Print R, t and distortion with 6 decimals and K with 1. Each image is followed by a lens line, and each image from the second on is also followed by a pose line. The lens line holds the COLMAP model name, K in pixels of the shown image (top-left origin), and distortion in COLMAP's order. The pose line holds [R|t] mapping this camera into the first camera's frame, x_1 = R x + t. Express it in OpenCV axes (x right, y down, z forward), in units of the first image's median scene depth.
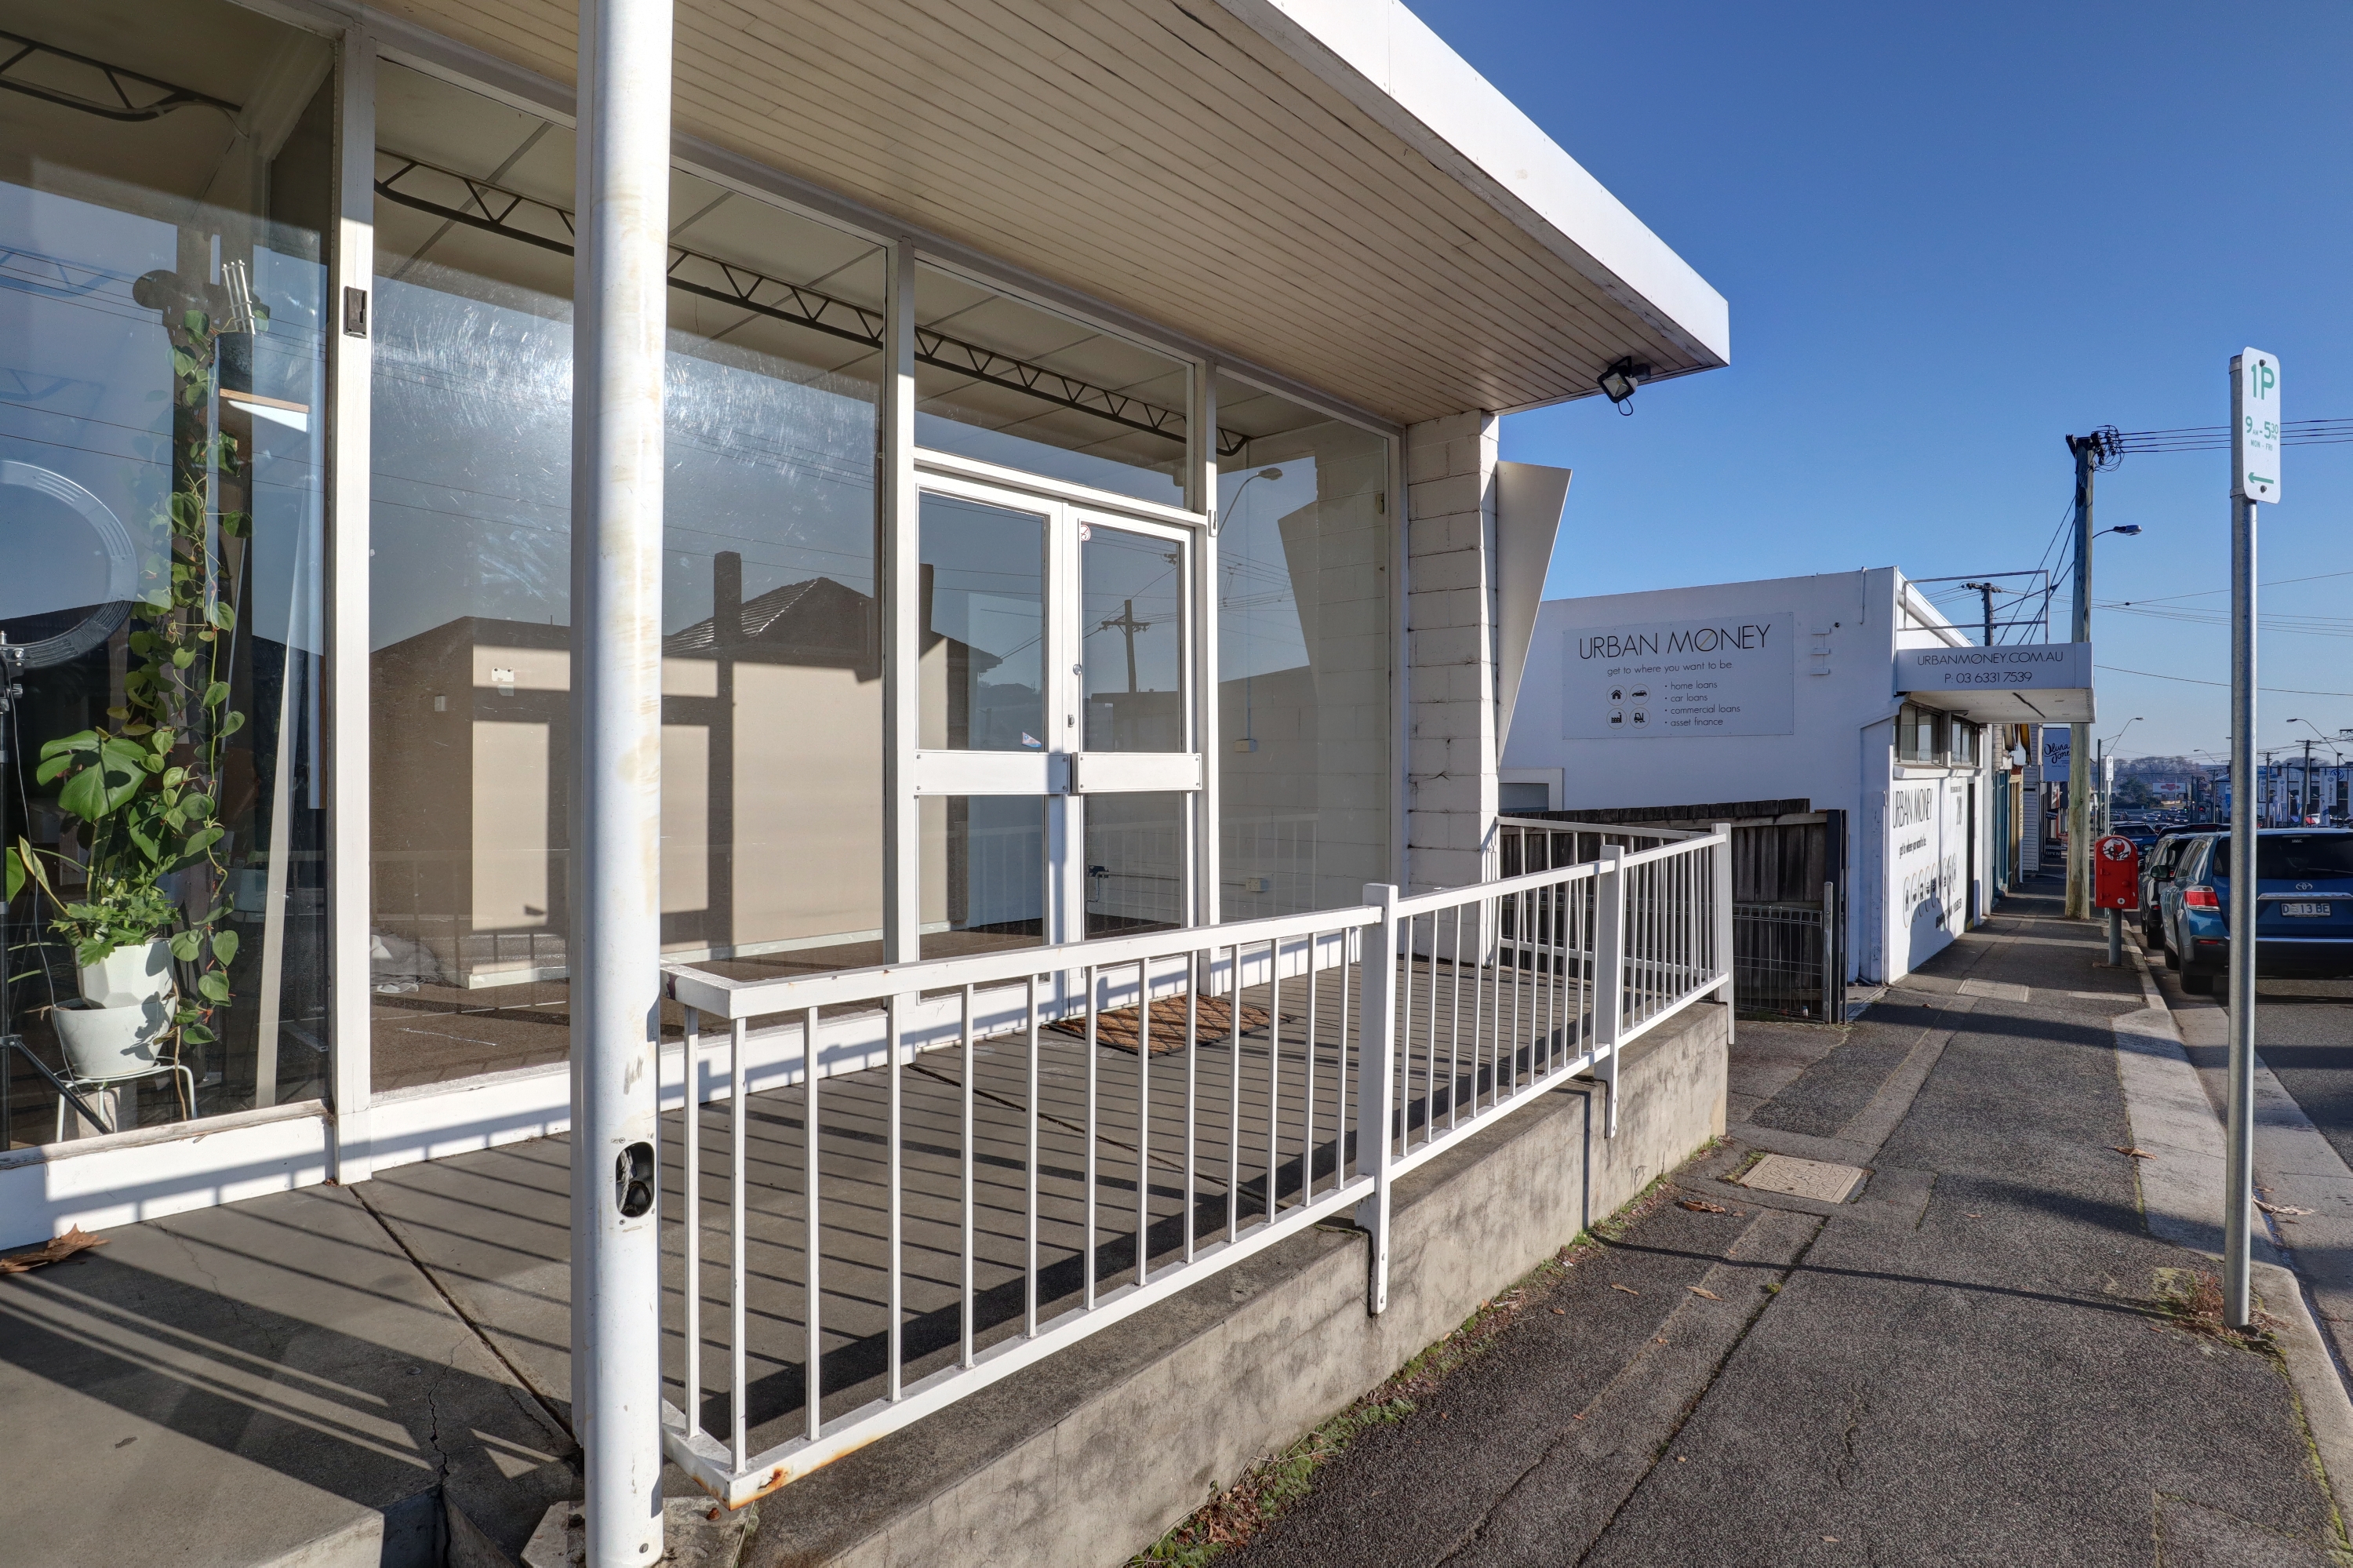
lens RADIAL K [[1180.2, 0, 1193.3], [0, 1180.2, 768.5], [0, 0, 1]] dist [-0.062435, 0.028886]
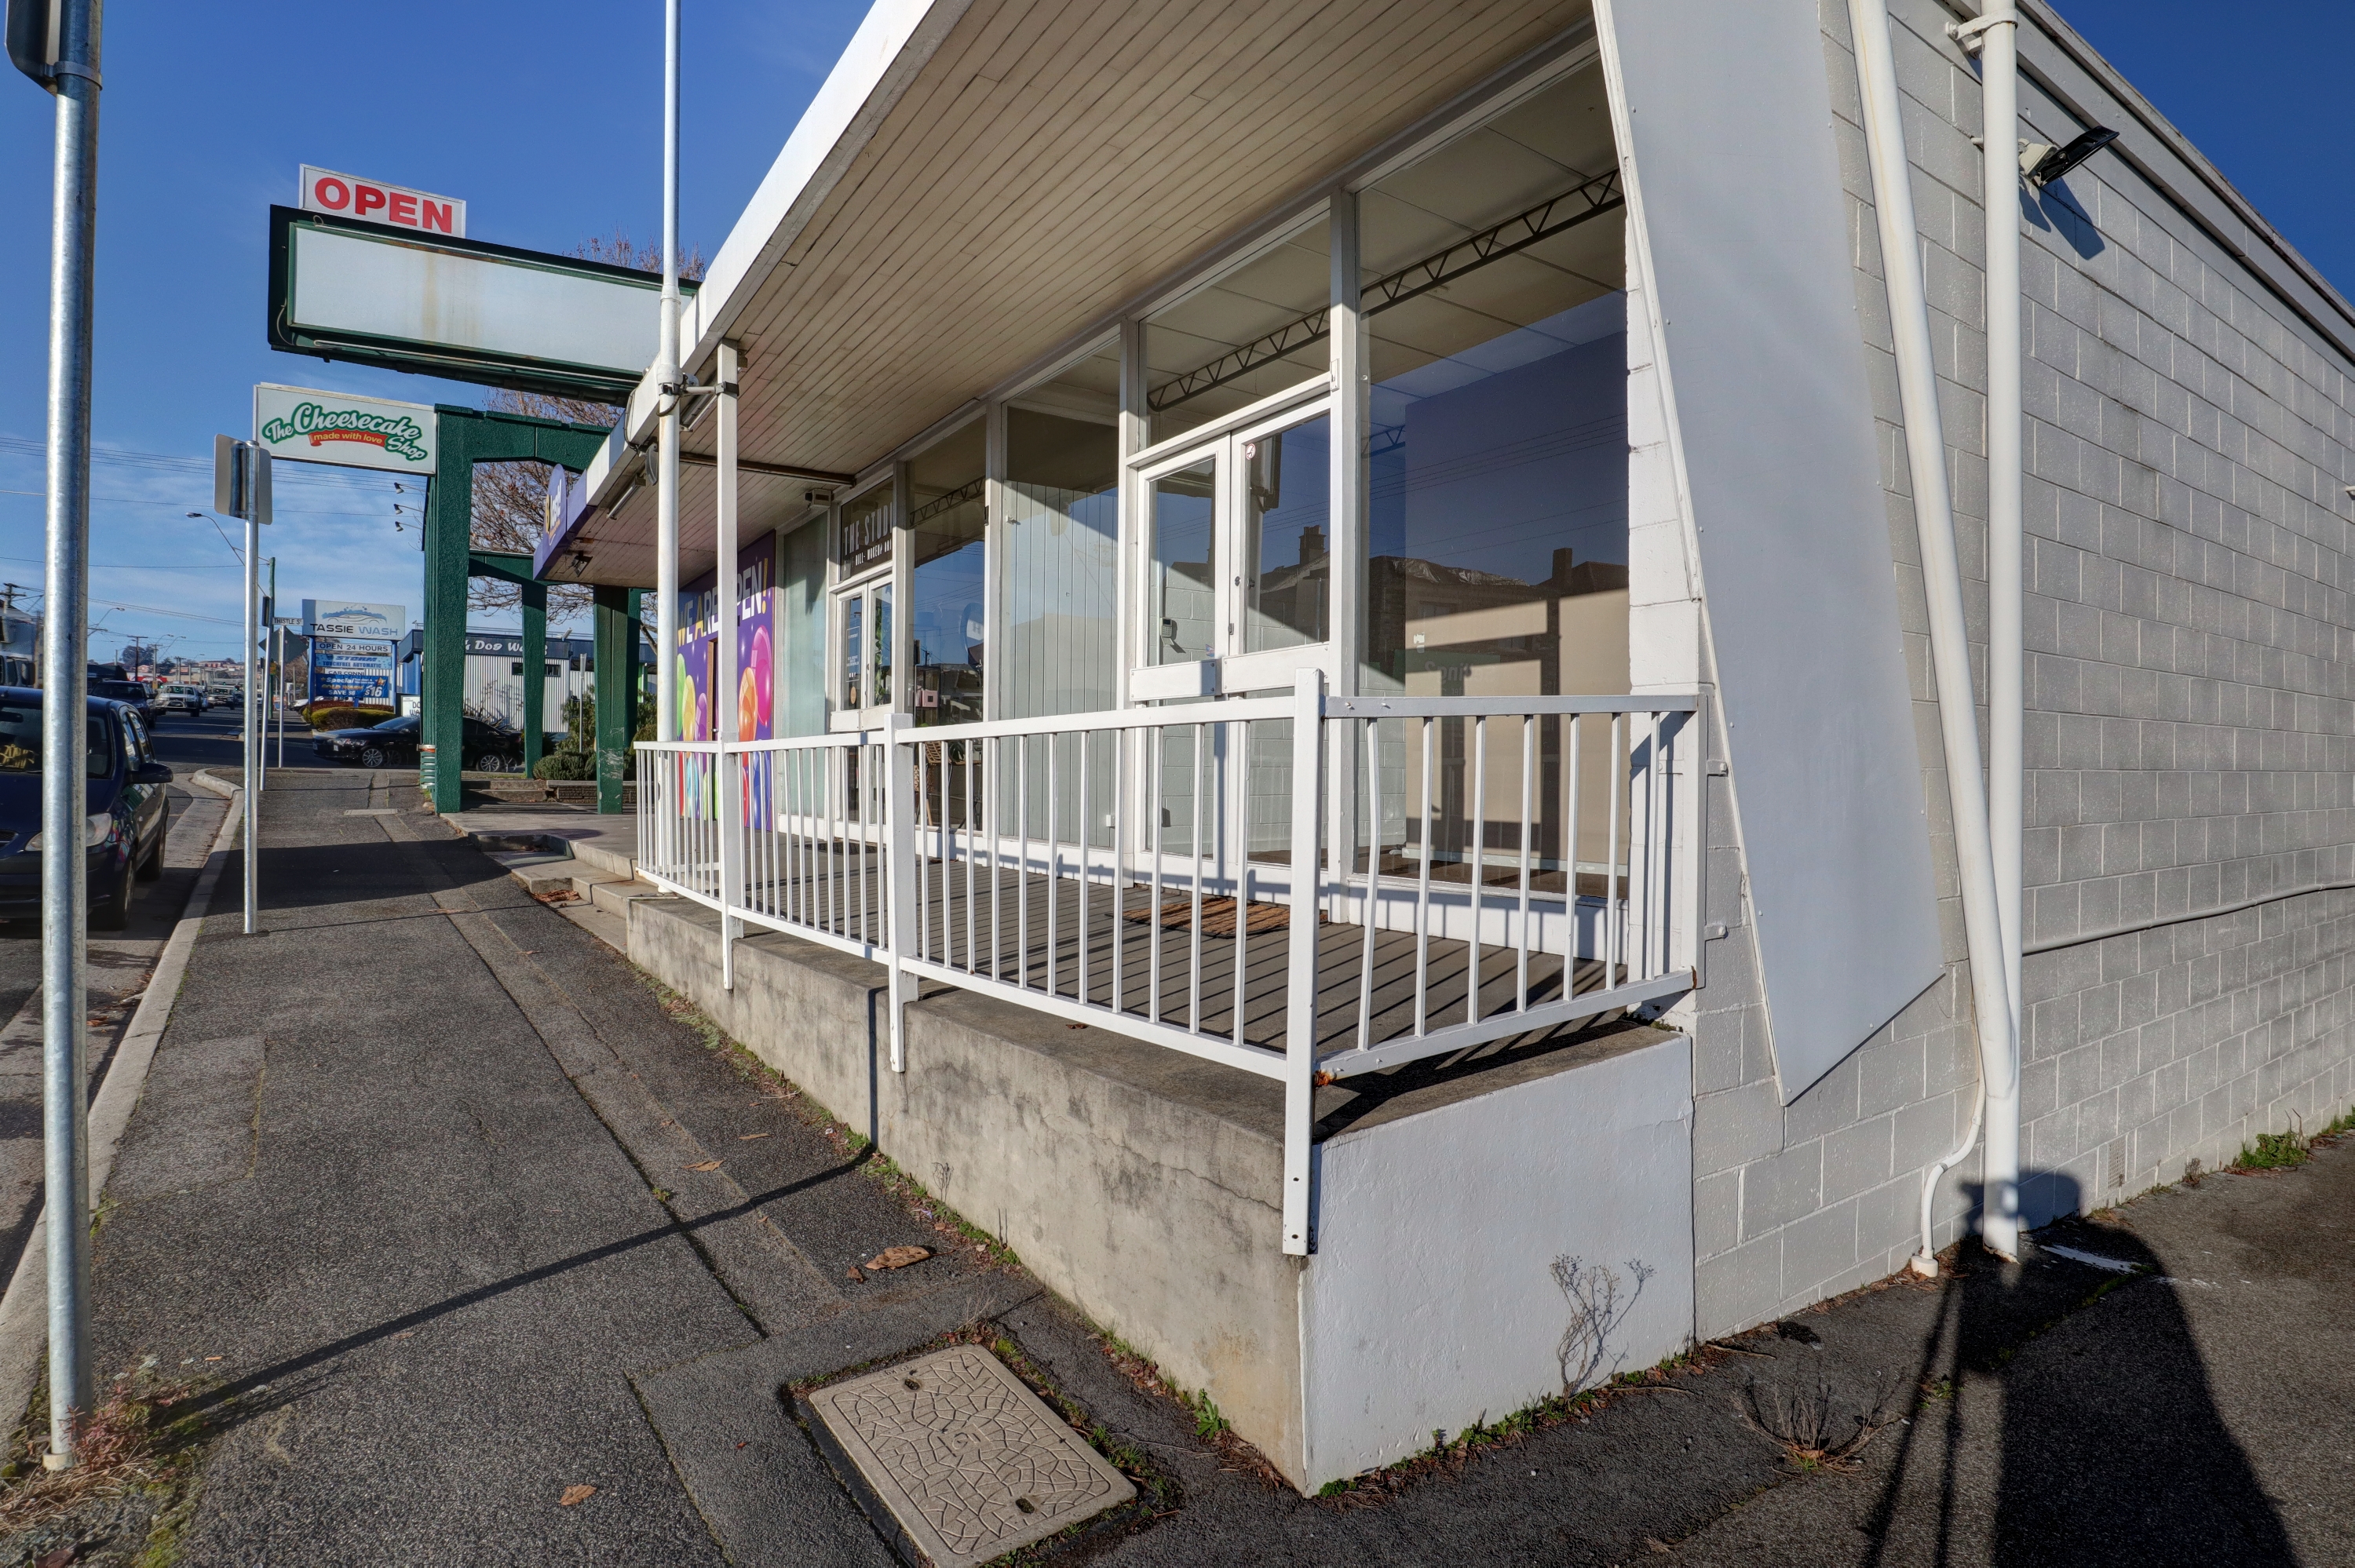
lens RADIAL K [[1181.0, 0, 1194.3], [0, 1181.0, 768.4], [0, 0, 1]] dist [-0.062435, 0.028886]
pose [[-0.243941, -0.005344, -0.969775, 0.979140], [-0.001127, 0.999986, -0.005227, 0.095947], [0.969789, -0.000182, -0.243943, 1.244521]]
